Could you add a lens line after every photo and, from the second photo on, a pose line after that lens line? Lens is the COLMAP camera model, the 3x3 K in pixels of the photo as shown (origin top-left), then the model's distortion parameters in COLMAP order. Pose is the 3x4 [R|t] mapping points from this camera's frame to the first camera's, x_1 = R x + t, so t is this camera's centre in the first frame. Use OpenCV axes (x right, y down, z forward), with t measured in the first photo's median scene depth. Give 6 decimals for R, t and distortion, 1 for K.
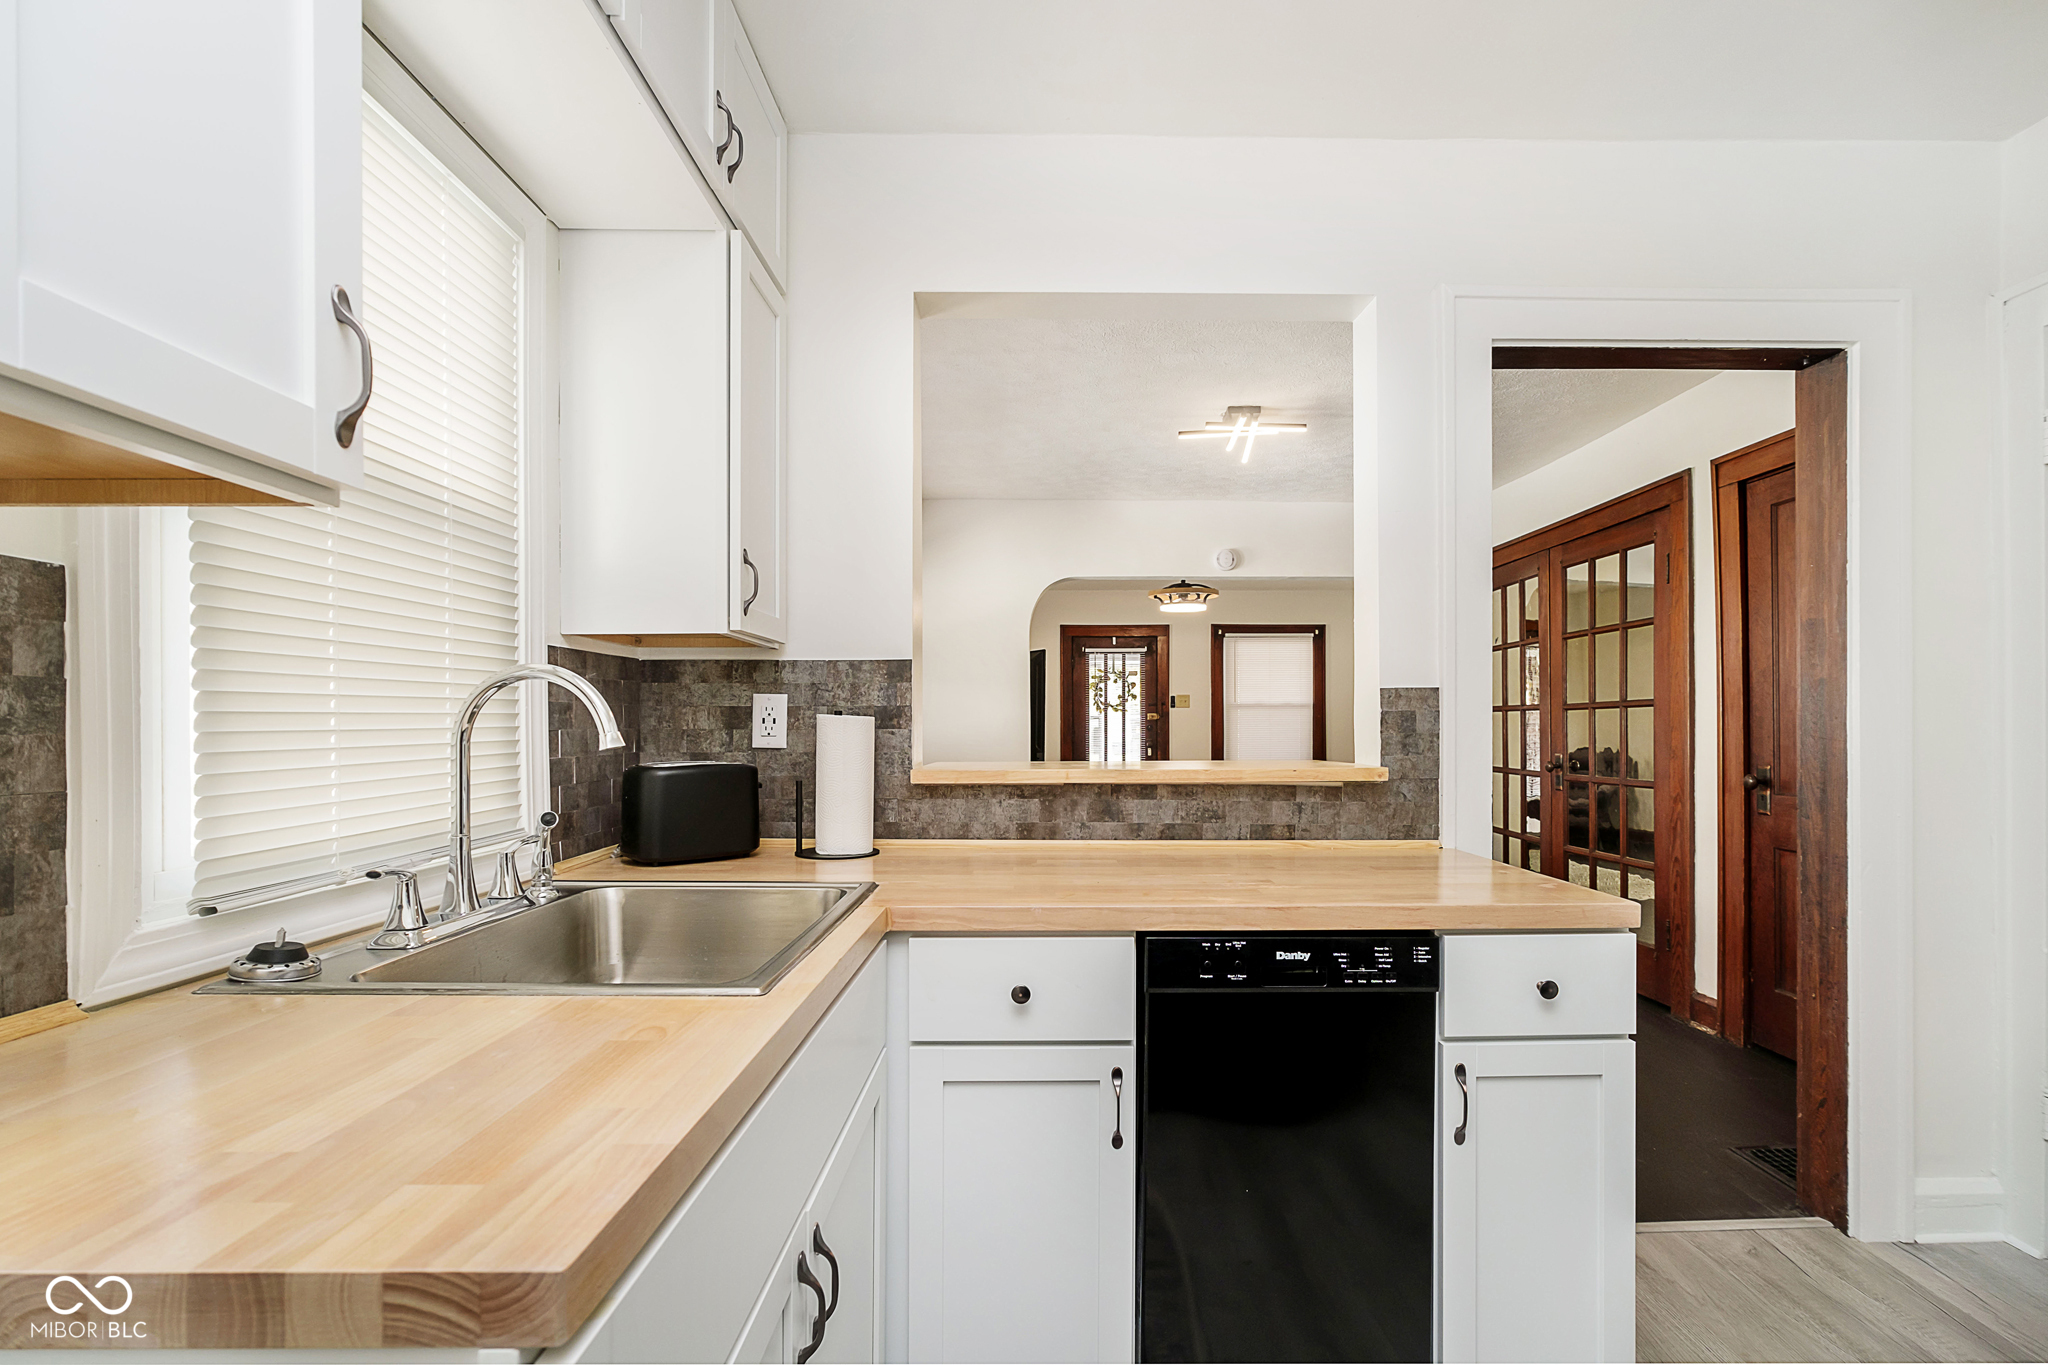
lens RADIAL K [[898.4, 0, 1068.3], [0, 898.4, 729.0], [0, 0, 1]] dist [-0.014702, 0.011229]
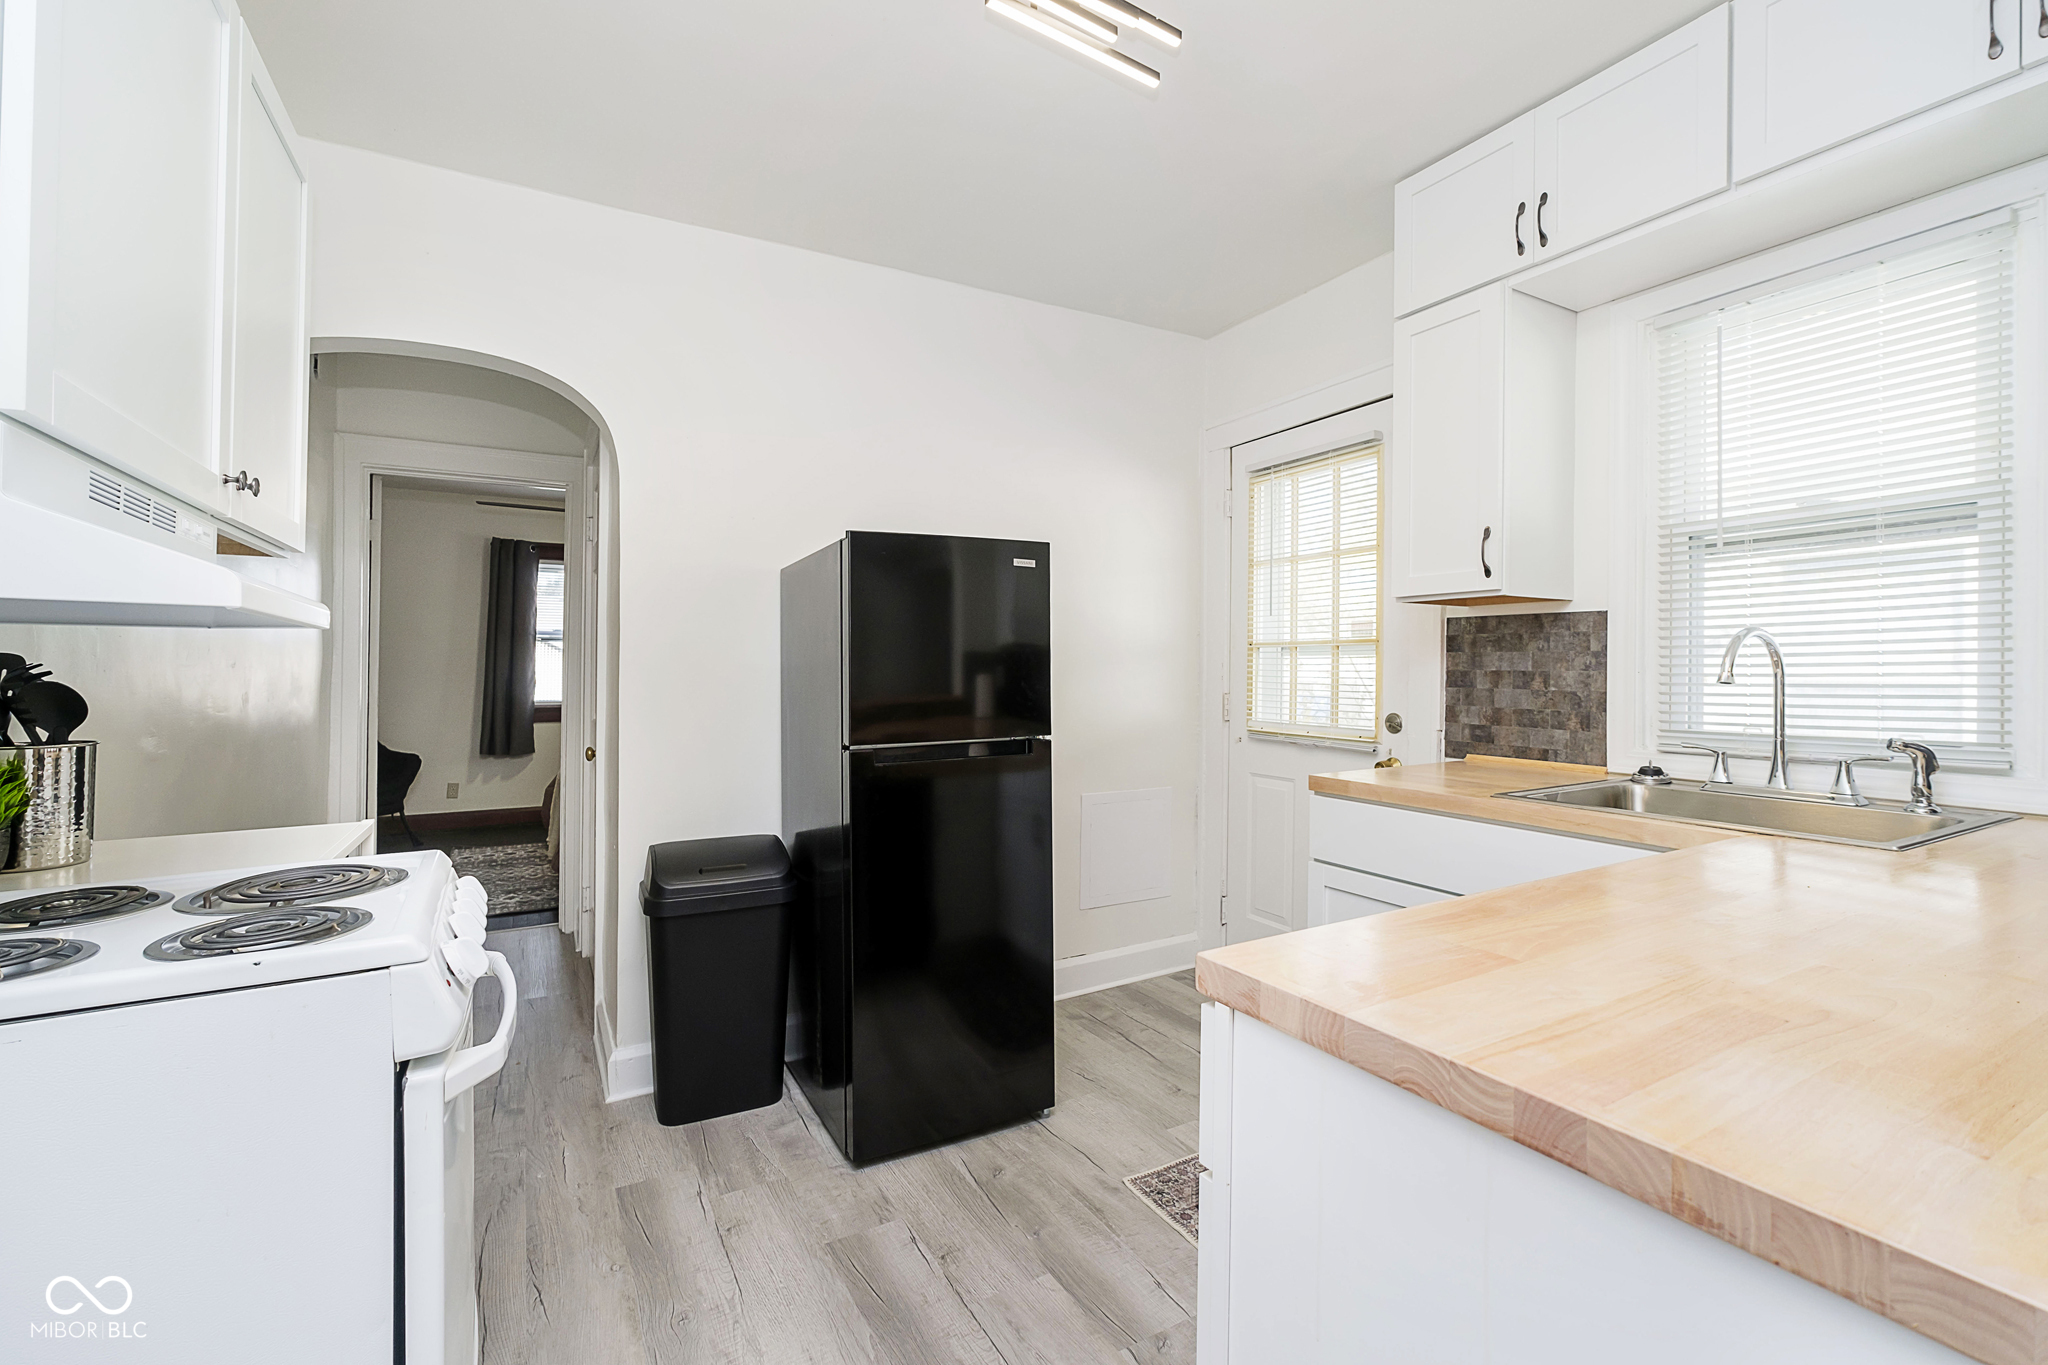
lens RADIAL K [[880.4, 0, 1025.6], [0, 880.4, 662.5], [0, 0, 1]] dist [-0.000840, -0.000088]
pose [[-0.880579, -0.002226, -0.473895, 0.707987], [-0.000100, 0.999990, -0.004511, -0.003330], [0.473900, -0.003925, -0.880570, 1.024753]]
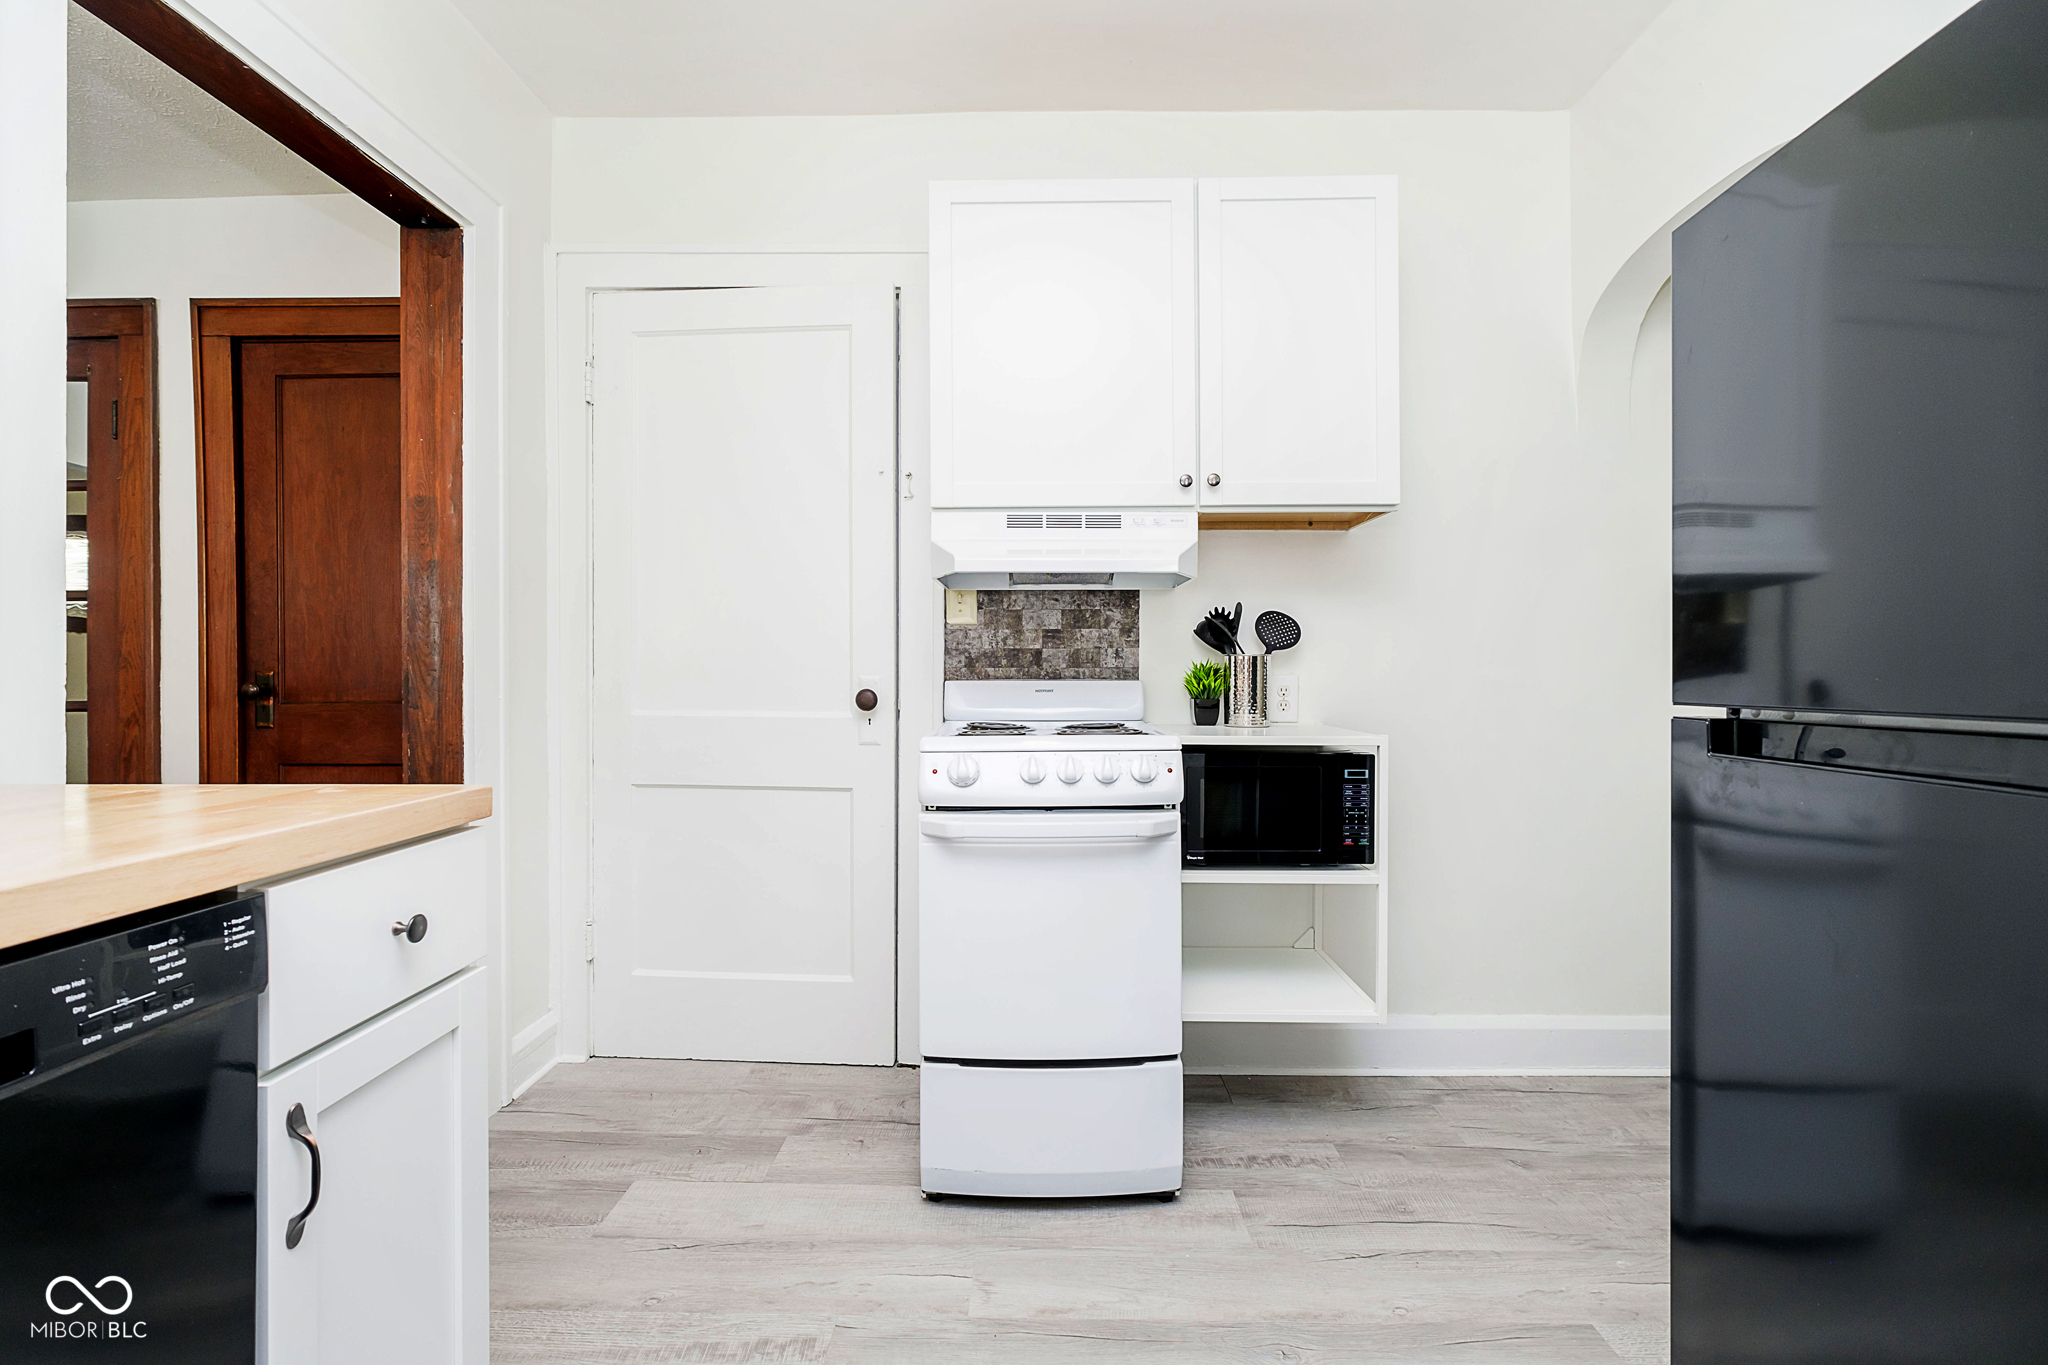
lens RADIAL K [[894.7, 0, 1017.2], [0, 894.7, 663.9], [0, 0, 1]] dist [-0.003893, 0.000083]
pose [[0.058730, 0.004182, 0.998265, -0.073565], [0.005980, 0.999972, -0.004541, 0.065945], [-0.998256, 0.006236, 0.058703, 0.343422]]
